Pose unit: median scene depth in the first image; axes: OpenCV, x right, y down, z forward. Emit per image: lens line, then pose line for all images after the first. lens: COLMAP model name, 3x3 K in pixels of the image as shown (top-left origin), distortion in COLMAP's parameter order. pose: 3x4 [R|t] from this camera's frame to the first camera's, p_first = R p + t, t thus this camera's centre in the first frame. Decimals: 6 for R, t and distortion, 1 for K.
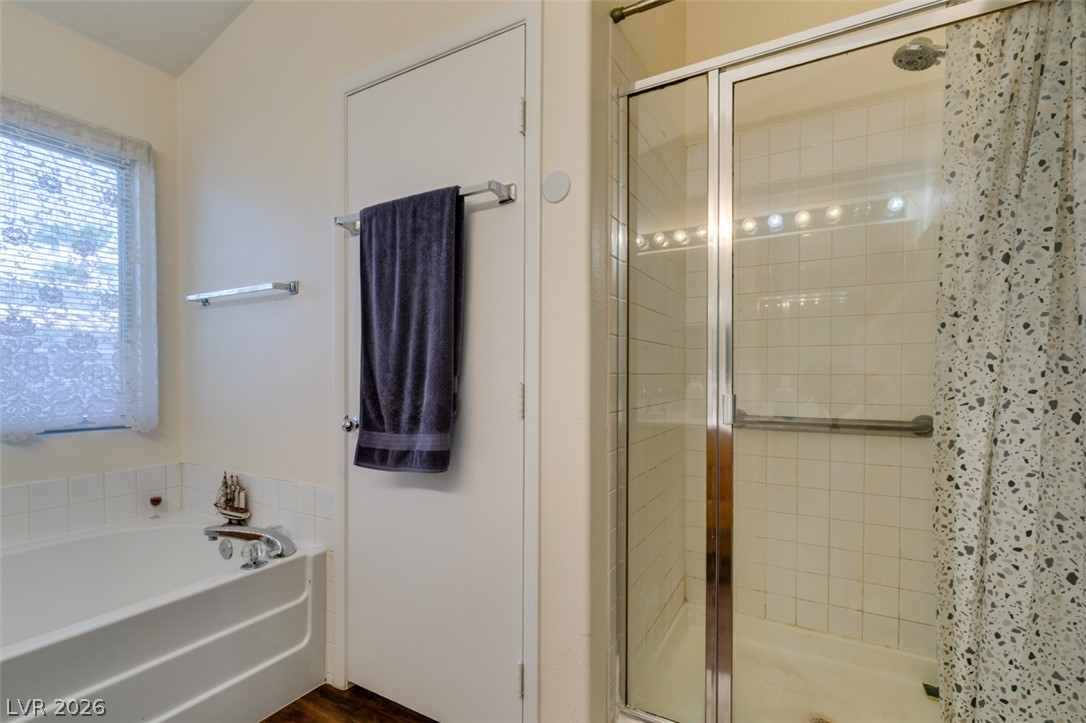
lens RADIAL K [[493.6, 0, 542.9], [0, 493.6, 375.8], [0, 0, 1]] dist [0.000197, 0.000110]
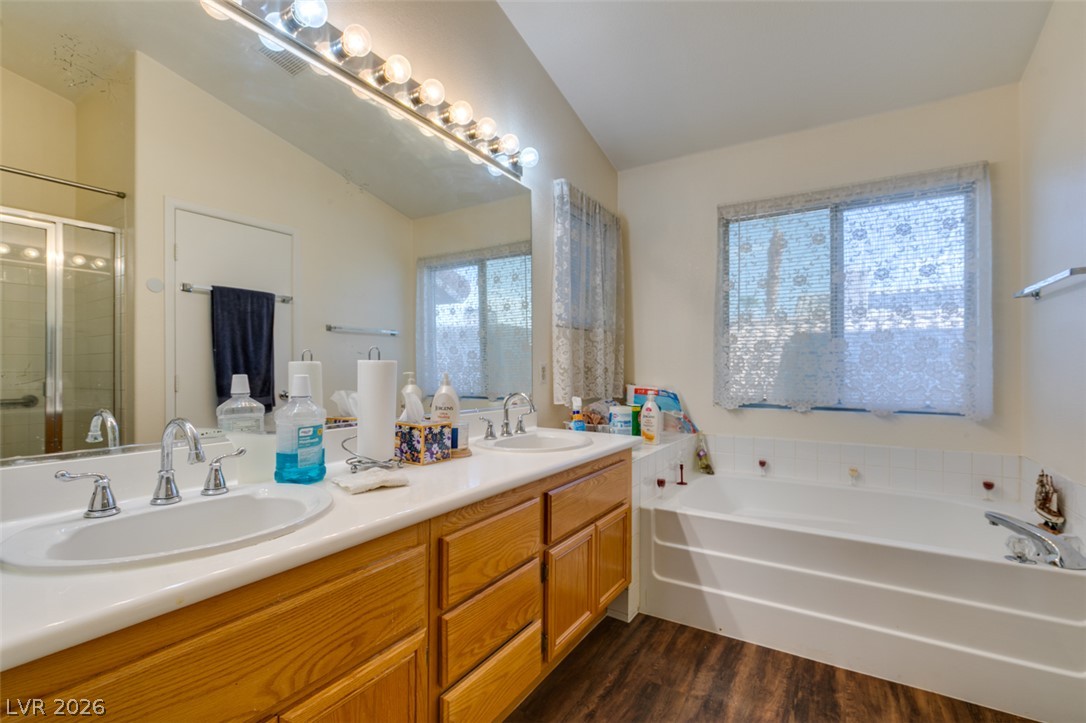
lens RADIAL K [[493.6, 0, 542.5], [0, 493.6, 361.0], [0, 0, 1]] dist [0.000197, 0.000110]
pose [[-0.031200, -0.017881, -0.999353, 0.369105], [-0.005125, 0.999830, -0.017729, 0.003052], [0.999500, 0.004568, -0.031286, 0.051555]]
